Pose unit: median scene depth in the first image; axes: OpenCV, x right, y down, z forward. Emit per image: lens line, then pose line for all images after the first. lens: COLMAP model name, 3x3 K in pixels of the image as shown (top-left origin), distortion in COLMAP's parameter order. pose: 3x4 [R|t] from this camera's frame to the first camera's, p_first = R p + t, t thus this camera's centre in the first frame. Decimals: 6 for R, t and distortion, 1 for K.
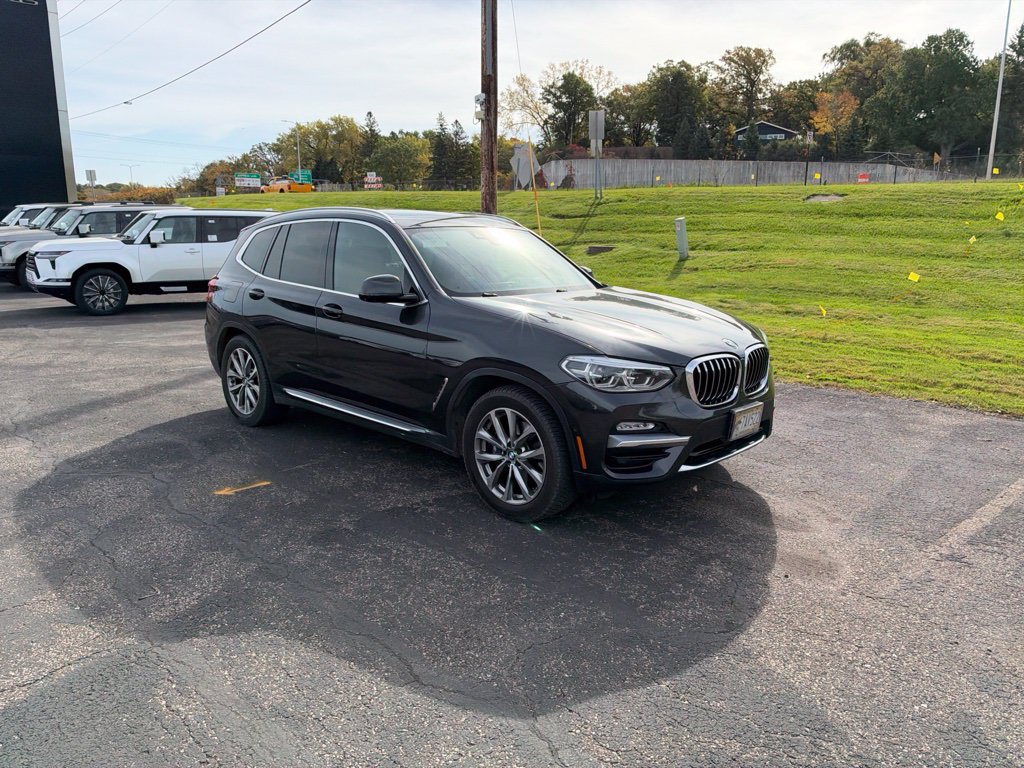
lens RADIAL K [[739.2, 0, 516.3], [0, 739.2, 383.1], [0, 0, 1]] dist [-0.001268, -0.012436]
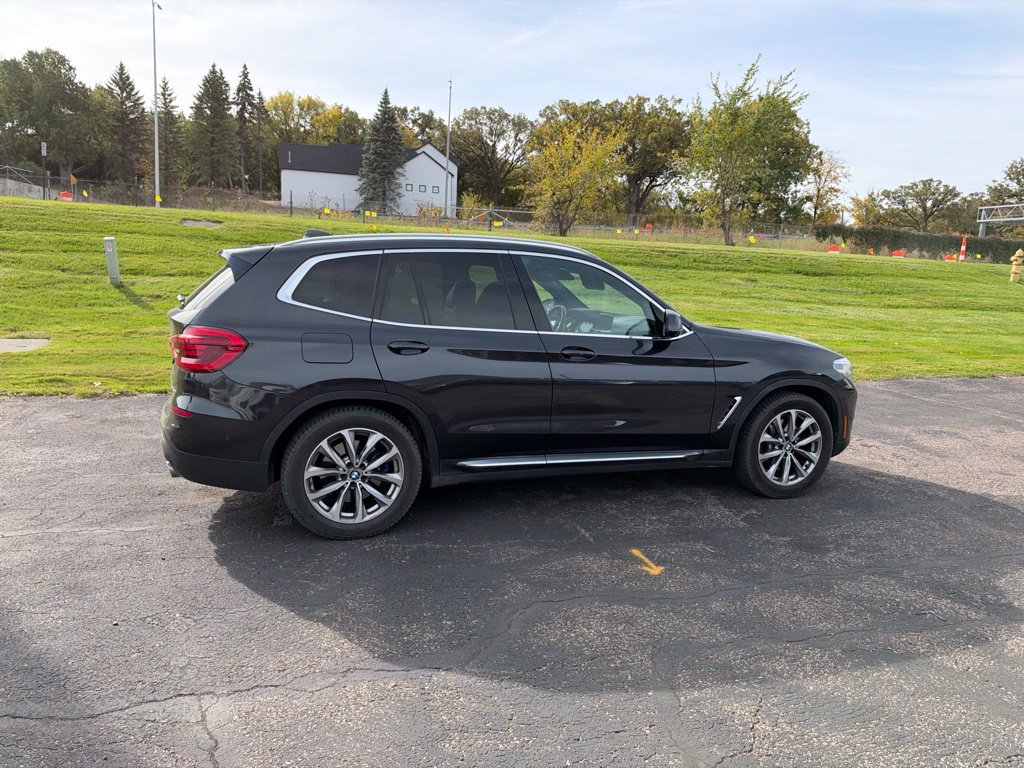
lens RADIAL K [[739.2, 0, 519.9], [0, 739.2, 379.7], [0, 0, 1]] dist [-0.001268, -0.012436]
pose [[0.449386, -0.120076, 0.885231, -0.340566], [0.148391, 0.987192, 0.058575, -0.040955], [-0.880927, 0.105038, 0.461449, 0.205276]]
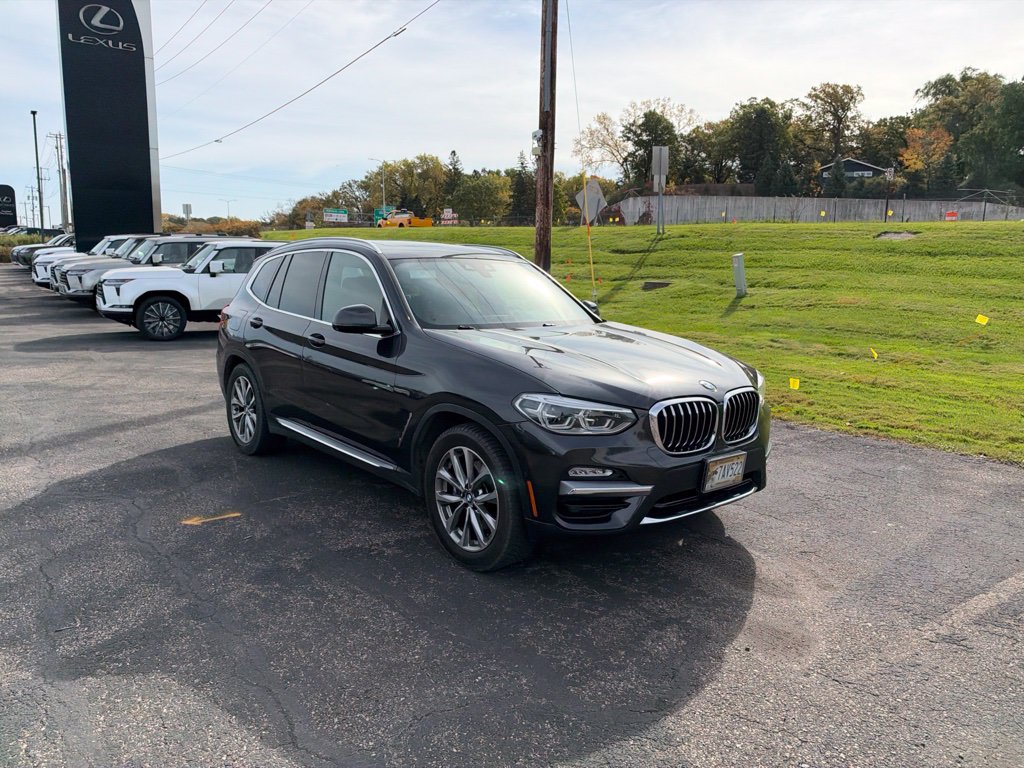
lens RADIAL K [[739.2, 0, 516.3], [0, 739.2, 385.6], [0, 0, 1]] dist [-0.001268, -0.012436]
pose [[0.994378, 0.028894, -0.101873, 0.037104], [-0.033267, 0.998585, -0.041495, -0.002096], [0.100530, 0.044651, 0.993932, 0.016000]]
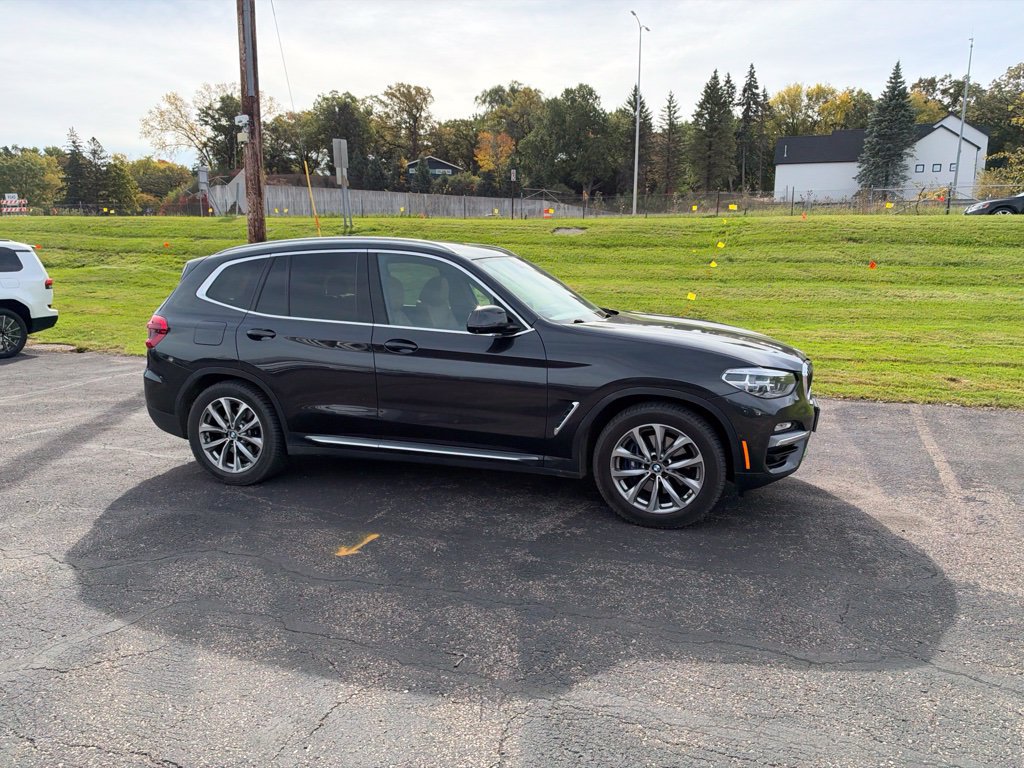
lens RADIAL K [[739.2, 0, 516.9], [0, 739.2, 391.4], [0, 0, 1]] dist [-0.001268, -0.012436]
pose [[0.906082, -0.082295, 0.415022, -0.160205], [0.093414, 0.995606, -0.006524, -0.006281], [-0.412662, 0.044680, 0.909788, 0.025527]]
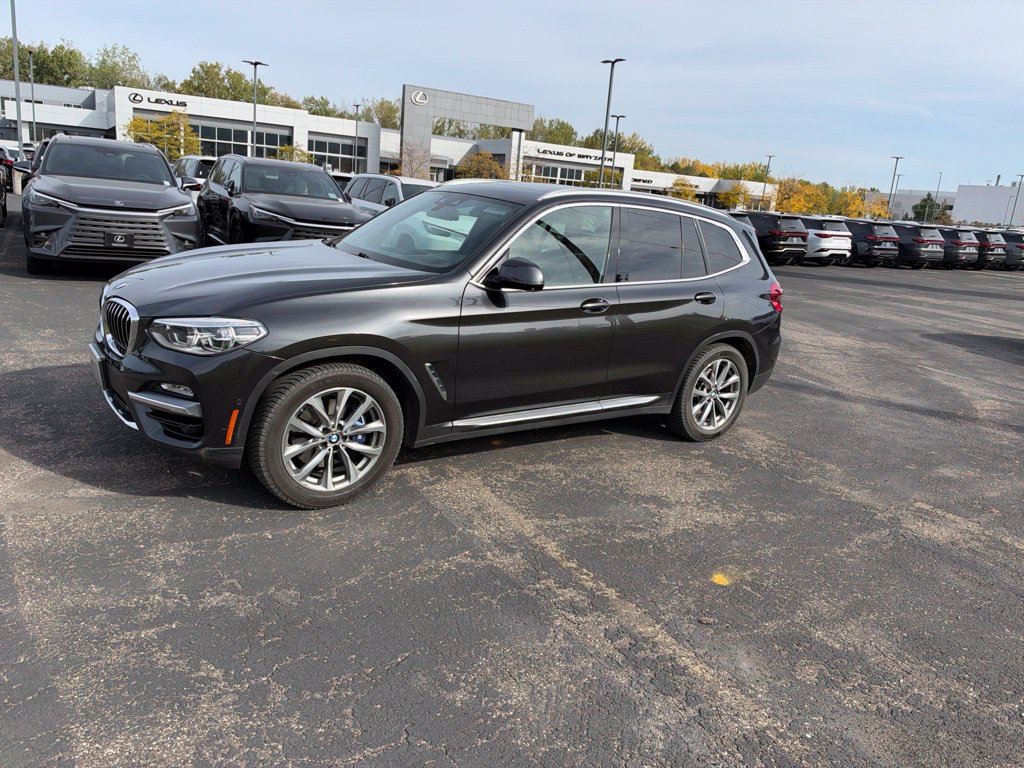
lens RADIAL K [[739.2, 0, 514.1], [0, 739.2, 377.6], [0, 0, 1]] dist [-0.001268, -0.012436]
pose [[-0.176418, 0.214233, -0.960719, 0.287562], [-0.296370, 0.919174, 0.259392, -0.085921], [0.938638, 0.330490, -0.098667, 0.407435]]
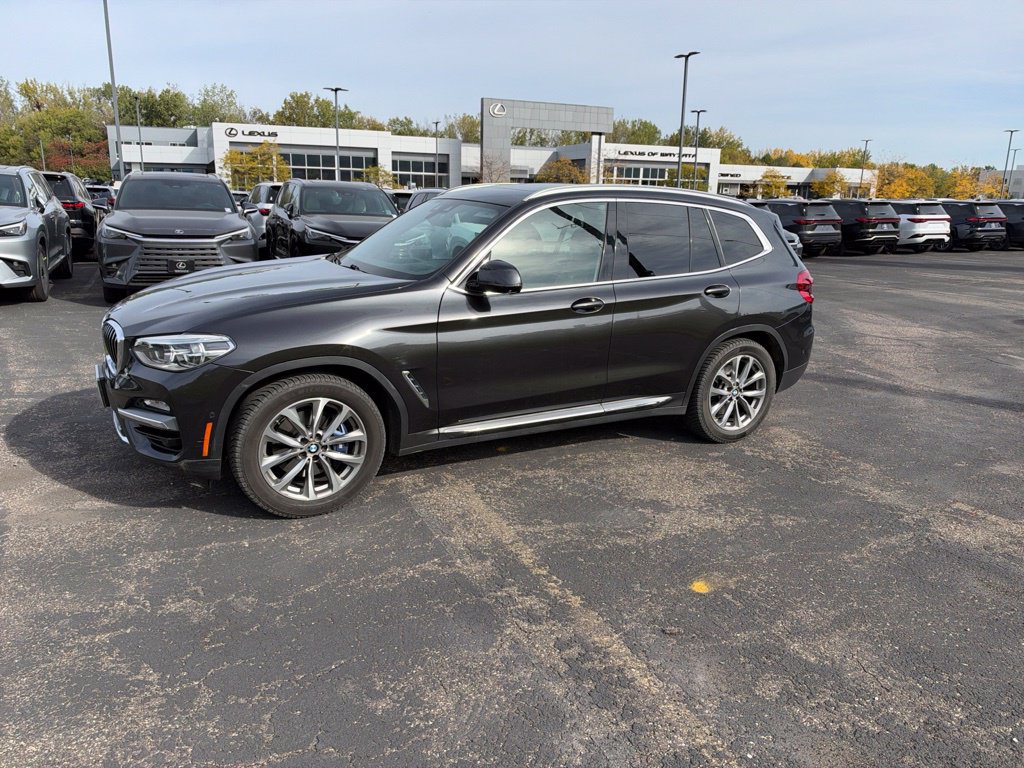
lens RADIAL K [[739.2, 0, 507.0], [0, 739.2, 388.6], [0, 0, 1]] dist [-0.001268, -0.012436]
pose [[-0.295927, 0.226275, -0.928023, 0.274864], [-0.226045, 0.927354, 0.298193, -0.093376], [0.928079, 0.298018, -0.223281, 0.442254]]
